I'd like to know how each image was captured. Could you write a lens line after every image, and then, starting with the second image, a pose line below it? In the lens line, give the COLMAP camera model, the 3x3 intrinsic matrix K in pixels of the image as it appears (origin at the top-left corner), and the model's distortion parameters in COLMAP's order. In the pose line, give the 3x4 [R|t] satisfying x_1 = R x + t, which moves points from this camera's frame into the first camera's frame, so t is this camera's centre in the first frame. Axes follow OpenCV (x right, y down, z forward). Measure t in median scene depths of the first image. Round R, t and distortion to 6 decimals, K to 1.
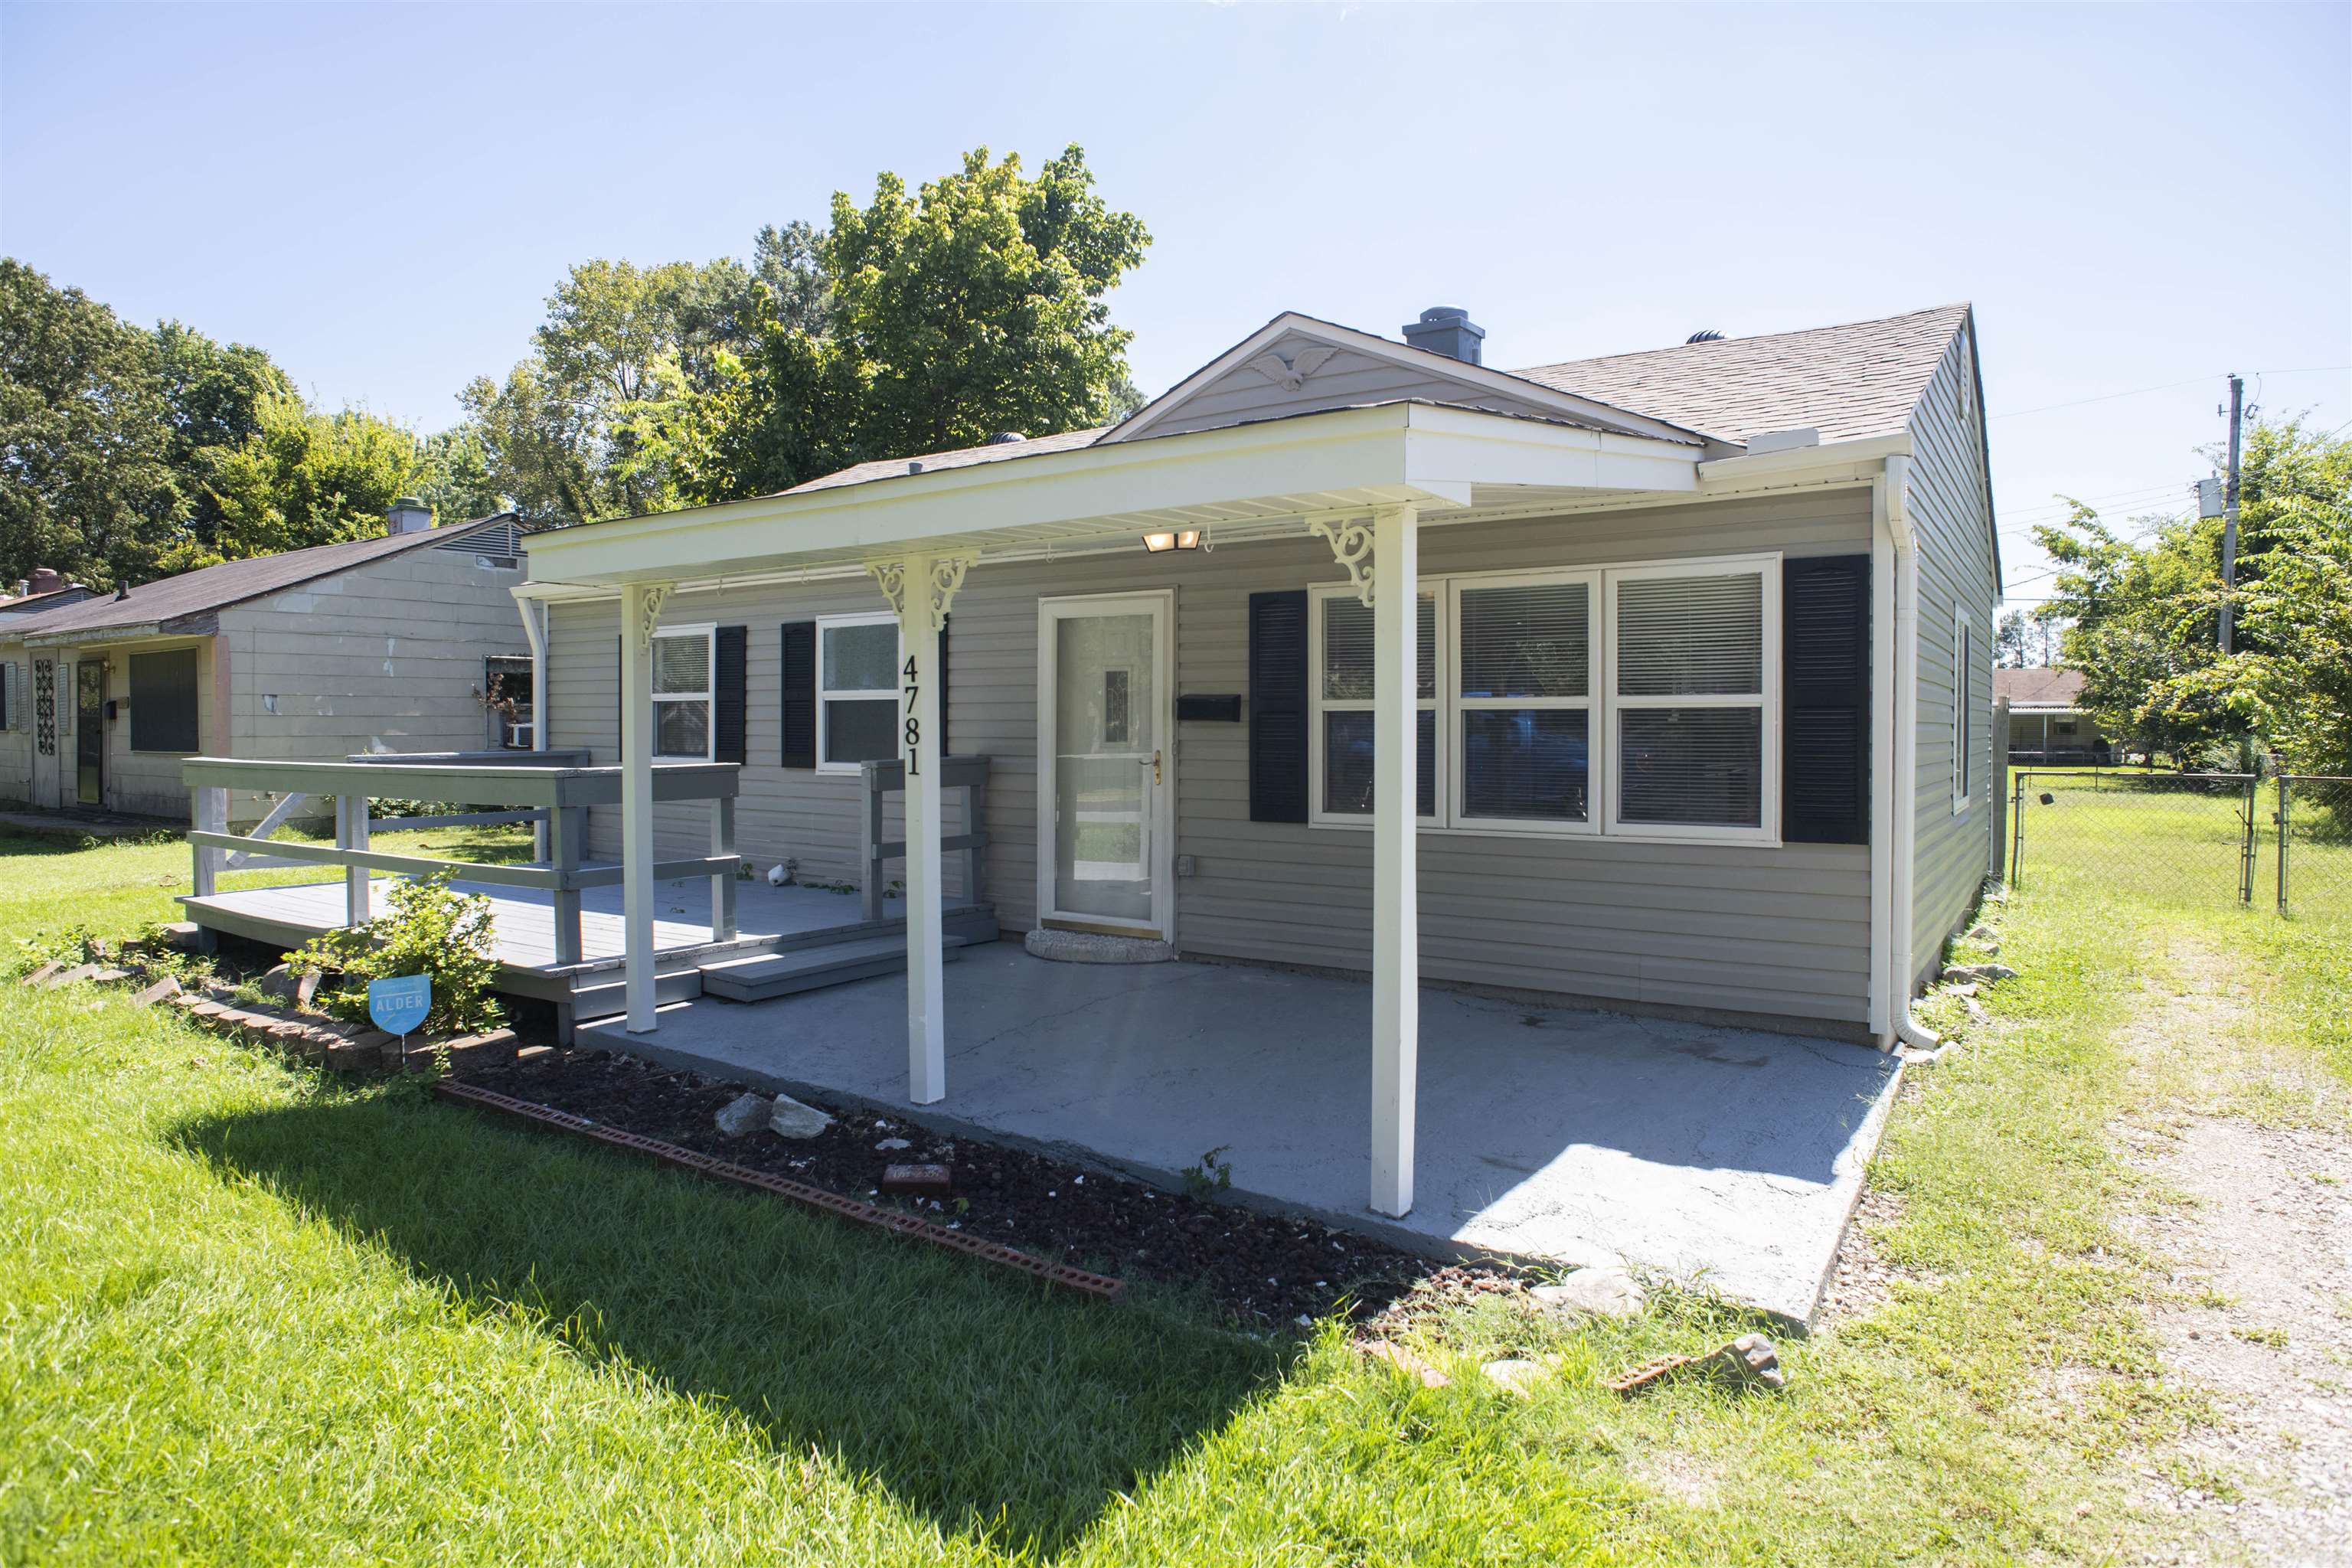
lens RADIAL K [[1373.9, 0, 1163.2], [0, 1373.9, 597.6], [0, 0, 1]] dist [-0.018785, 0.027280]
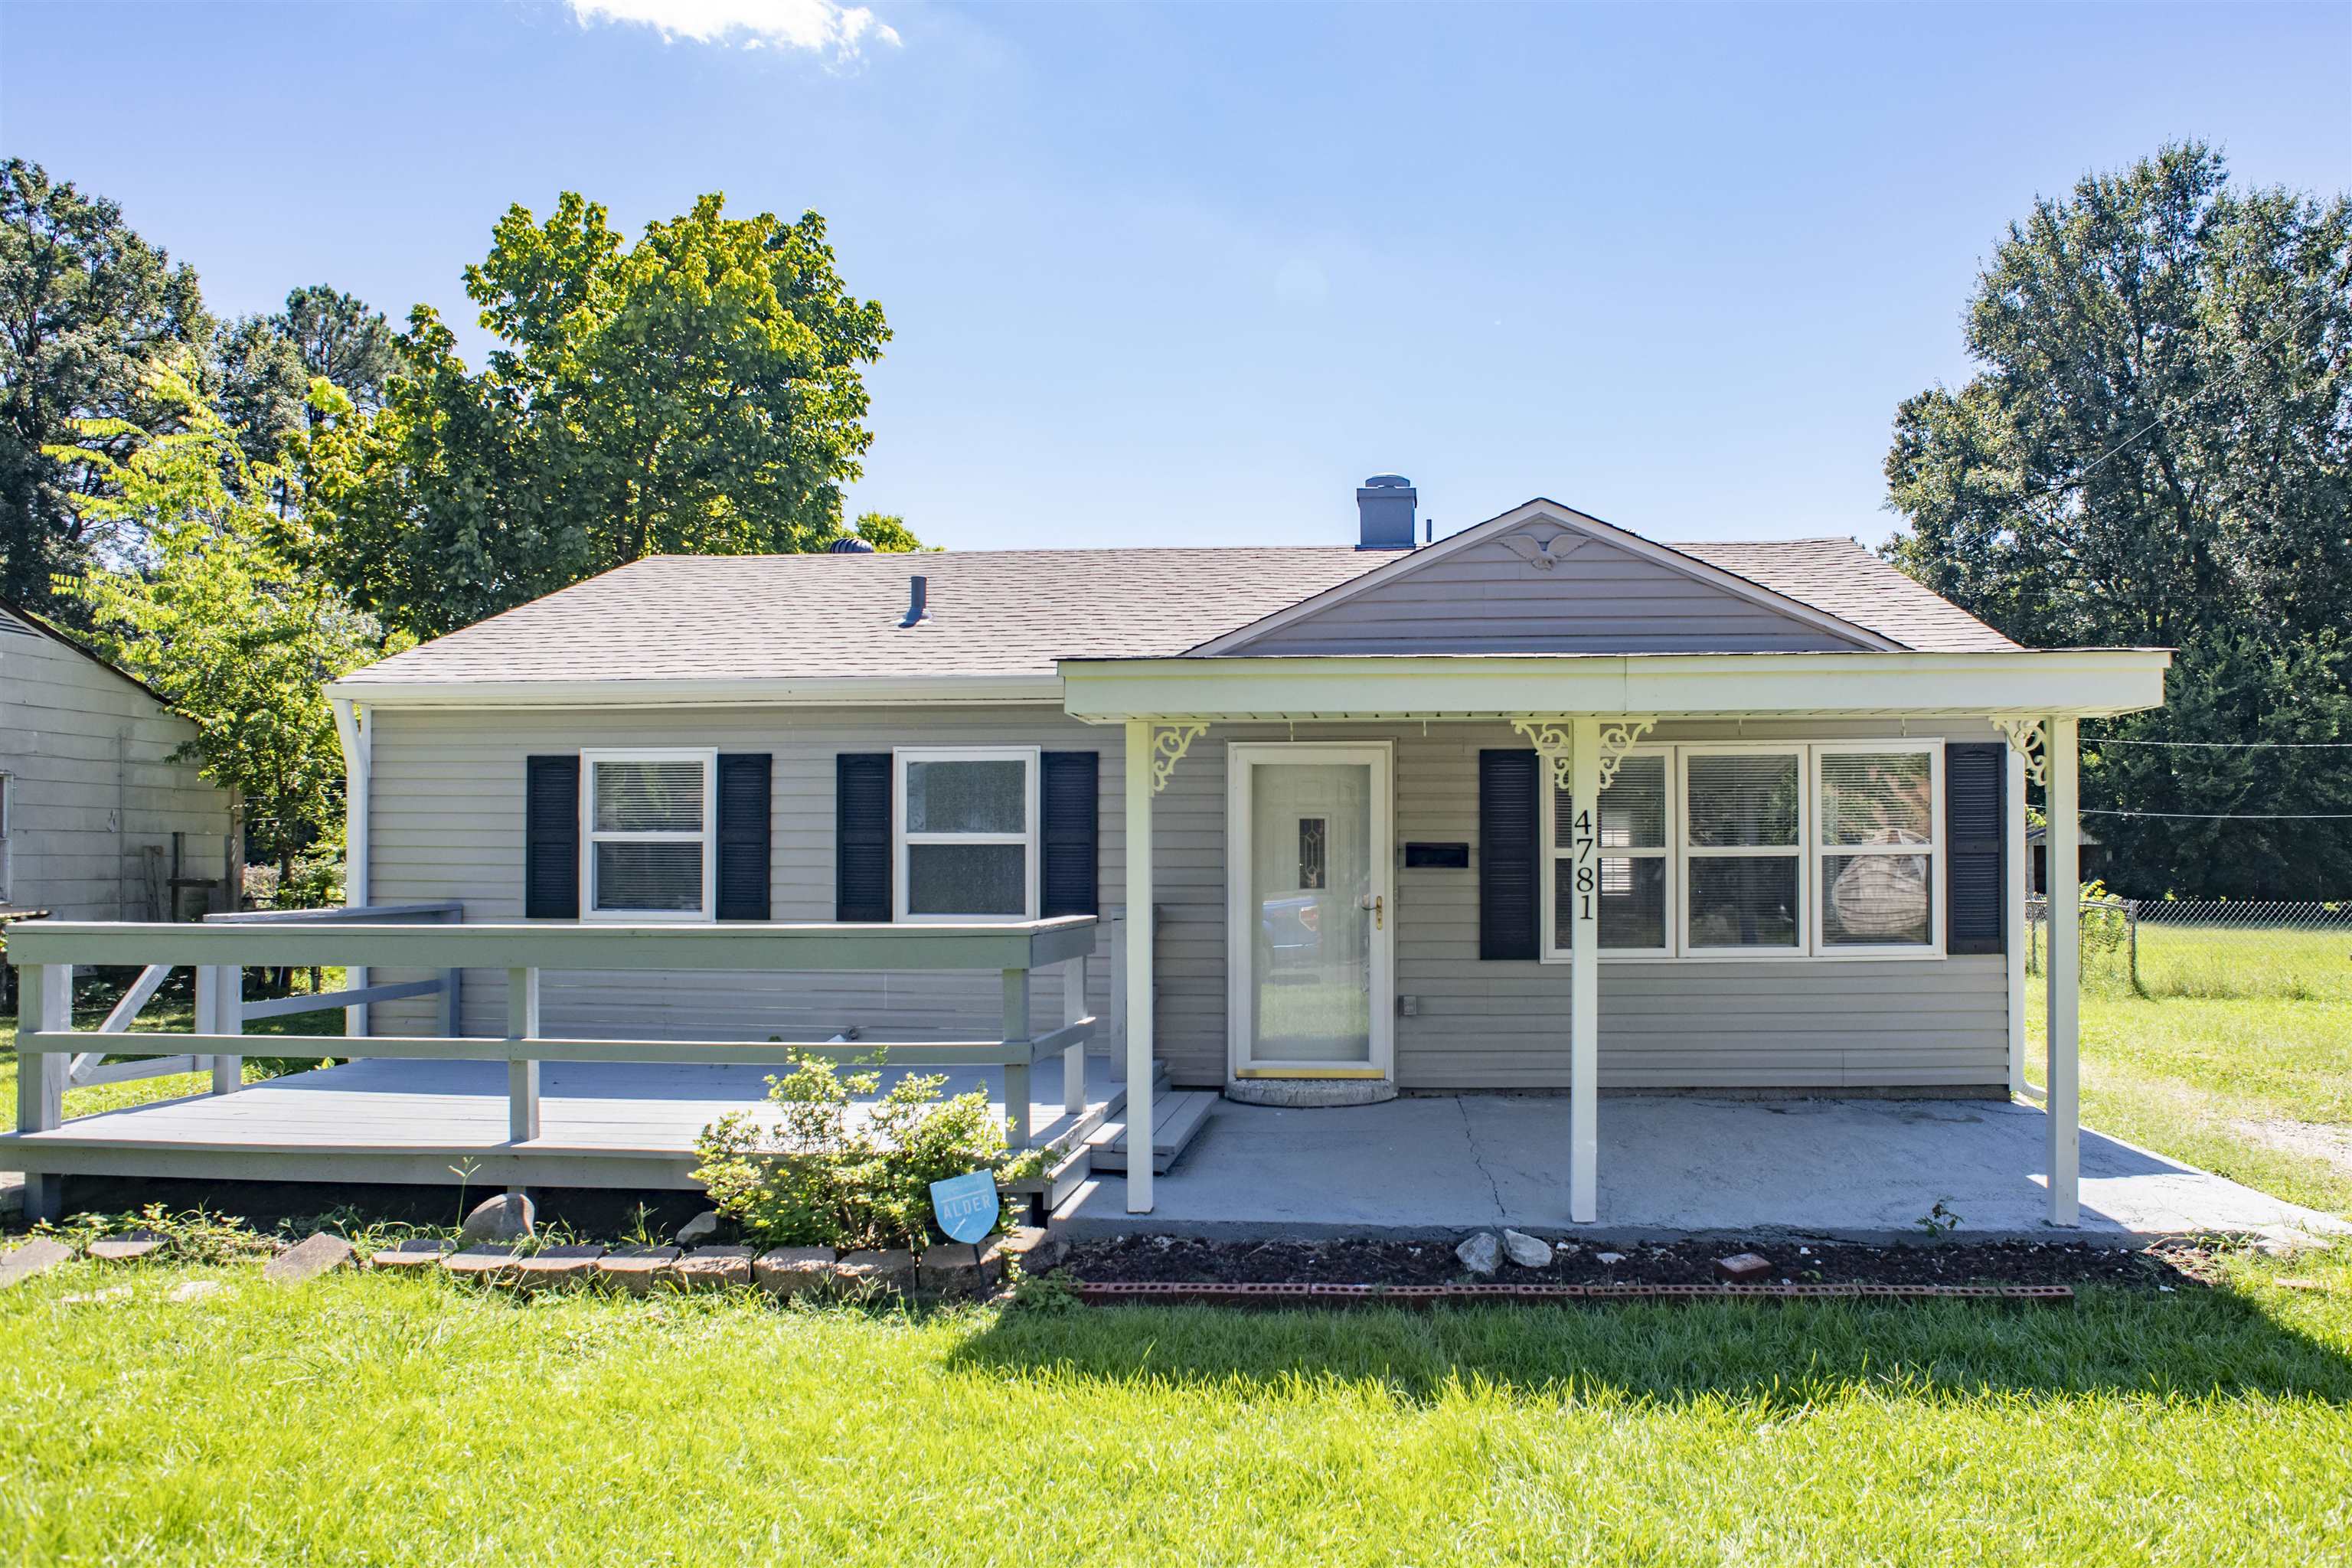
lens RADIAL K [[1471.0, 0, 1336.5], [0, 1471.0, 681.9], [0, 0, 1]] dist [-0.080883, 0.070750]
pose [[0.855355, 0.061097, 0.514427, -0.620146], [-0.045016, 0.998031, -0.043684, -0.000245], [-0.516083, 0.014208, 0.856421, 0.065612]]
